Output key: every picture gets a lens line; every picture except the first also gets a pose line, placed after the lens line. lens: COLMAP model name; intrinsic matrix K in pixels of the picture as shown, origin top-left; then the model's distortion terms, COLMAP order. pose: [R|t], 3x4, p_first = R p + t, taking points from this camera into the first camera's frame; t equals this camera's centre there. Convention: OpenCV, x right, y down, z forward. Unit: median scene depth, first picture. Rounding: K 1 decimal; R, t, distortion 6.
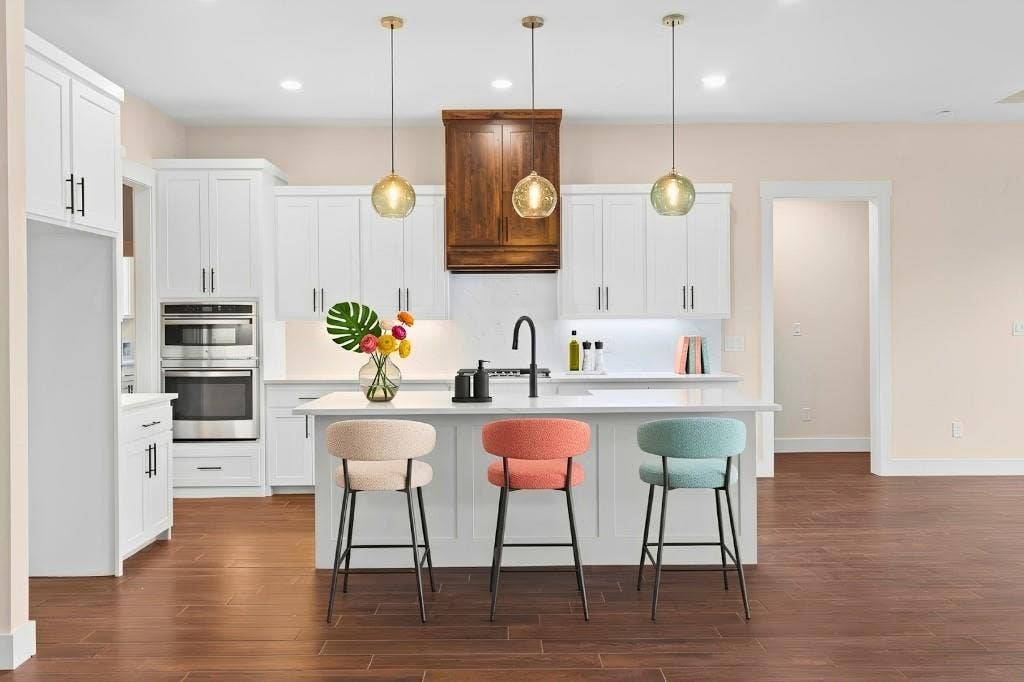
lens RADIAL K [[841.7, 0, 512.0], [0, 841.7, 341.0], [0, 0, 1]] dist [0.002929, -0.001749]
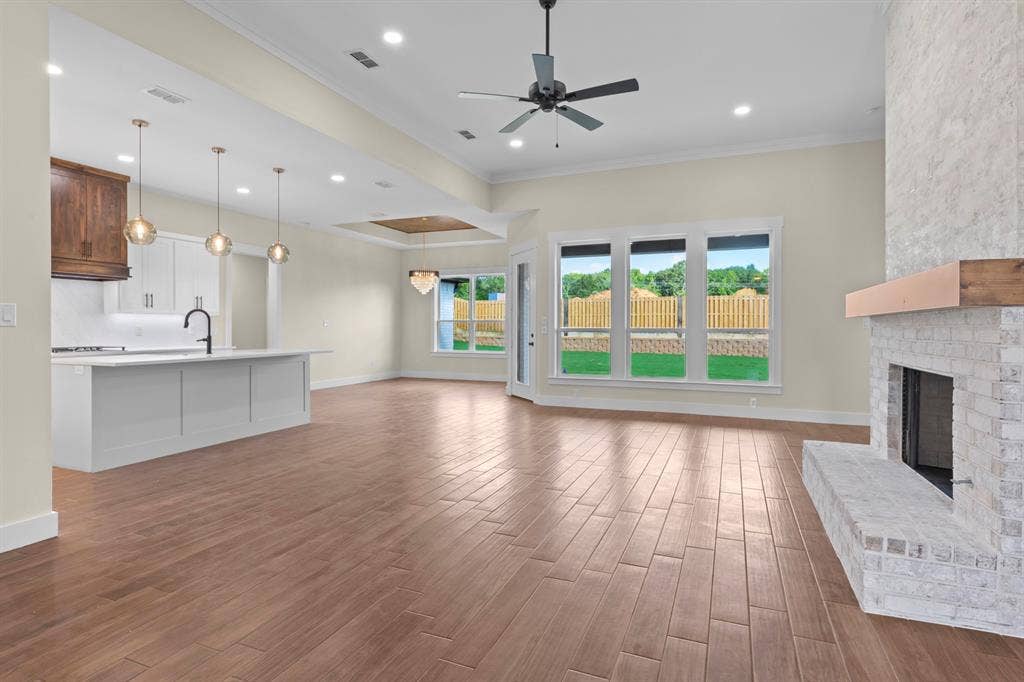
lens RADIAL K [[519.1, 0, 512.2], [0, 519.1, 330.9], [0, 0, 1]] dist [0.001698, 0.000341]
pose [[0.399291, -0.001888, 0.916822, -0.706476], [0.011198, 0.999933, -0.002818, 0.026757], [-0.916756, 0.011391, 0.399285, -0.040684]]
